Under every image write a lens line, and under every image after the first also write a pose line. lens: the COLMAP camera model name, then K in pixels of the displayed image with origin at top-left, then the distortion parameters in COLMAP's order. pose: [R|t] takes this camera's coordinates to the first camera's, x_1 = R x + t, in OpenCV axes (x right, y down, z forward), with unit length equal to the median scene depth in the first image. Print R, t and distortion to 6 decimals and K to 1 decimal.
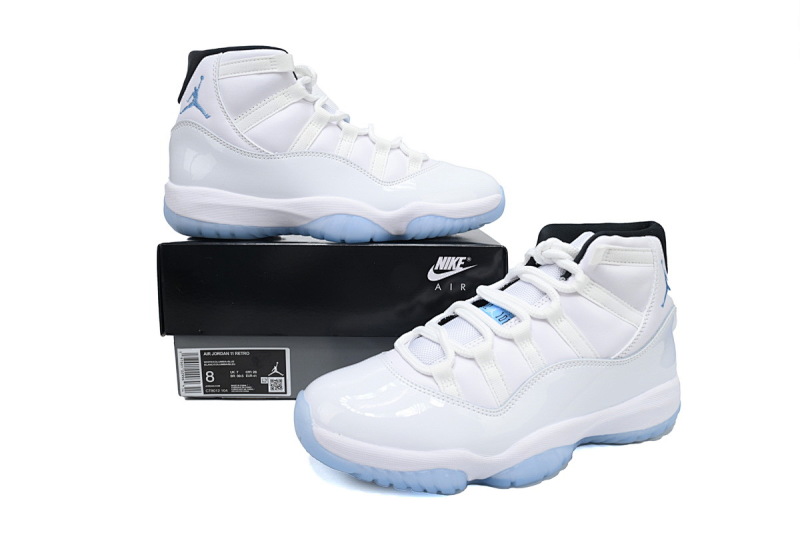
lens RADIAL K [[557.6, 0, 396.6], [0, 557.6, 264.8], [0, 0, 1]] dist [-0.013683, 0.002224]
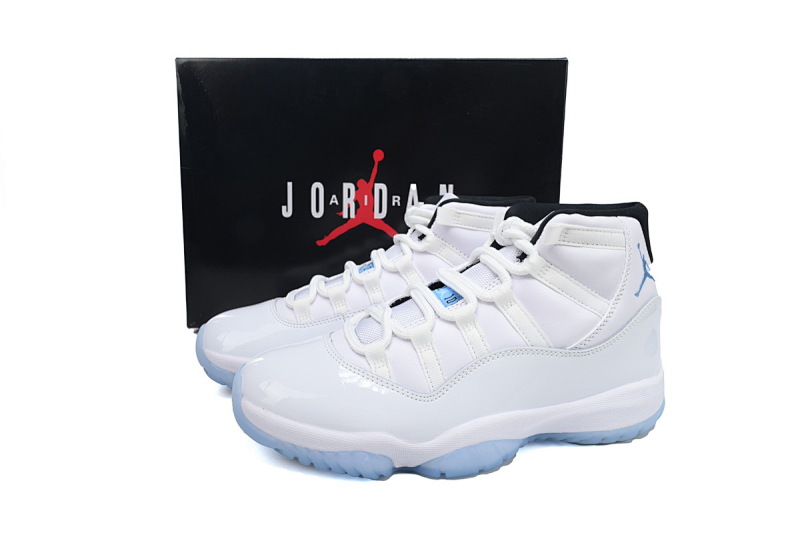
lens RADIAL K [[557.6, 0, 399.3], [0, 557.6, 267.5], [0, 0, 1]] dist [-0.013683, 0.002224]
pose [[0.988260, 0.029960, -0.149815, 0.250559], [-0.029736, 0.999551, 0.003732, 0.040647], [0.149860, 0.000767, 0.988707, 0.058050]]
